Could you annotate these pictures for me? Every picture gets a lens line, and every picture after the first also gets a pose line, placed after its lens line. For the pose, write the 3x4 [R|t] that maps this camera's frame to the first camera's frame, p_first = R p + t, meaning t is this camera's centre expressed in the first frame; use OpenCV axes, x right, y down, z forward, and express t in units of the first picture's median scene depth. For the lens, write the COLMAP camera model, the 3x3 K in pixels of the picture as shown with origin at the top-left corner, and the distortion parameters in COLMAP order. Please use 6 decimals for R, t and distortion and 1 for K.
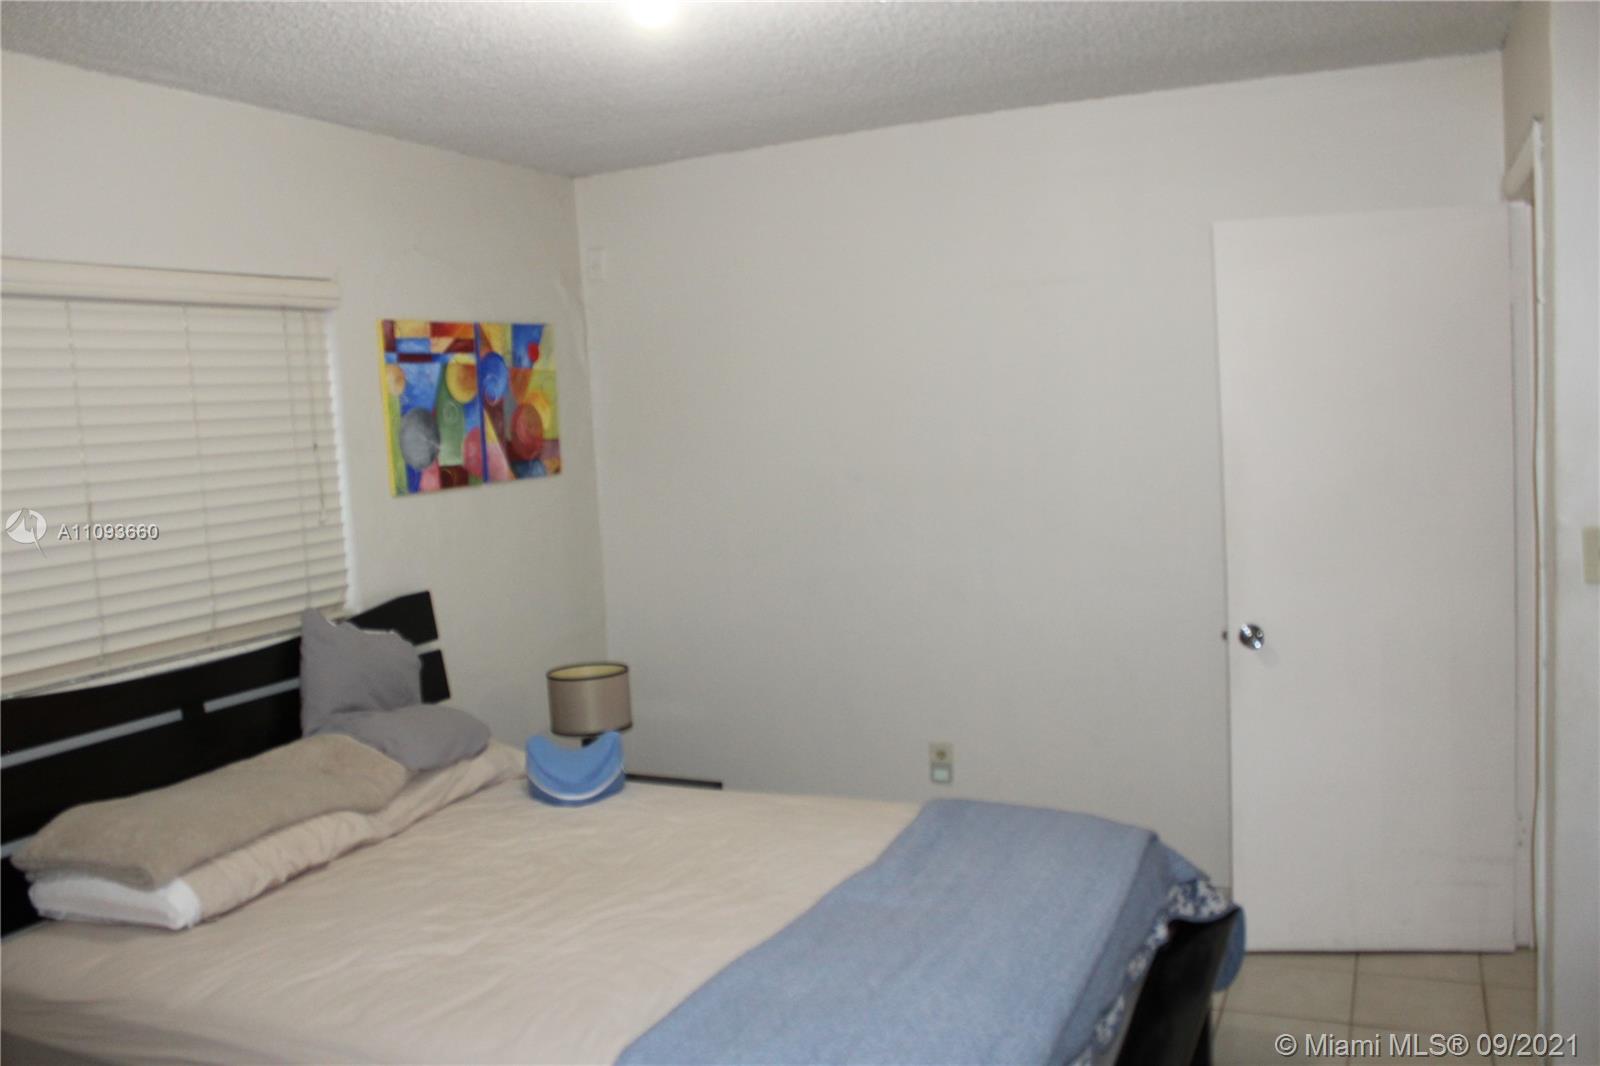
lens RADIAL K [[1332.0, 0, 800.0], [0, 1332.0, 533.0], [0, 0, 1]] dist [-0.167142, 0.148592]
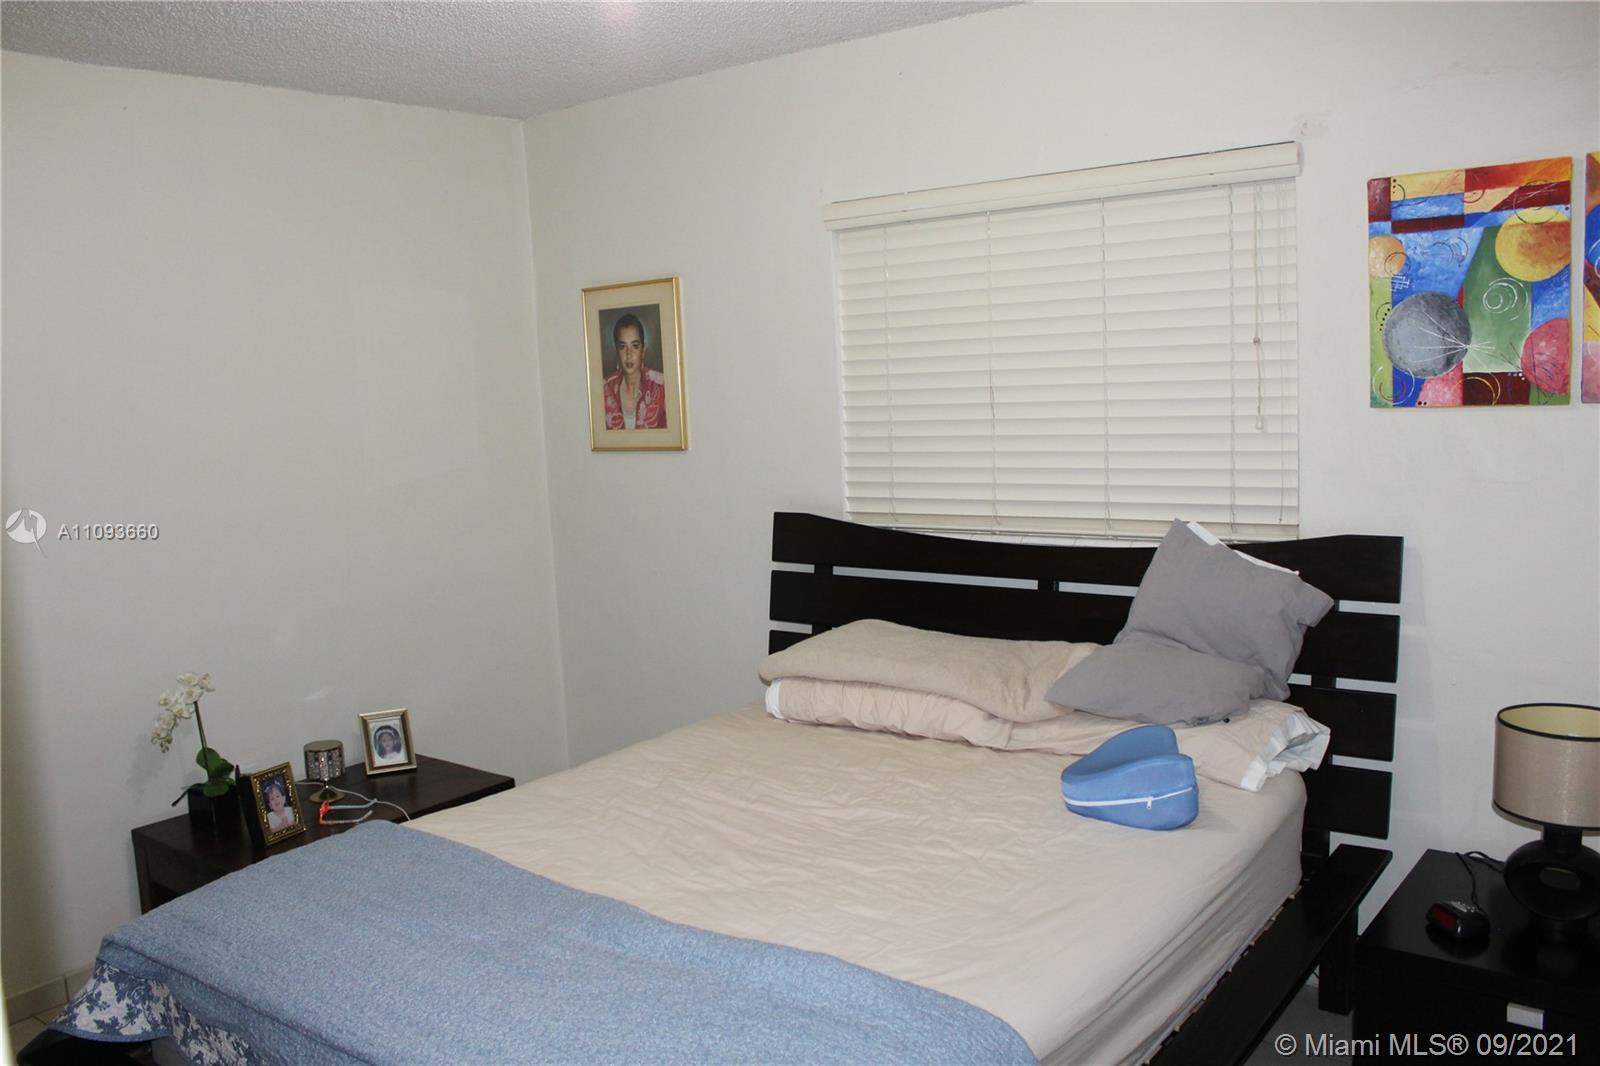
lens RADIAL K [[1332.0, 0, 800.0], [0, 1332.0, 533.0], [0, 0, 1]] dist [-0.167142, 0.148592]
pose [[-0.219859, 0.184852, -0.957858, 0.508902], [-0.030486, 0.980101, 0.196142, -0.094478], [0.975055, 0.072325, -0.209849, 0.822691]]
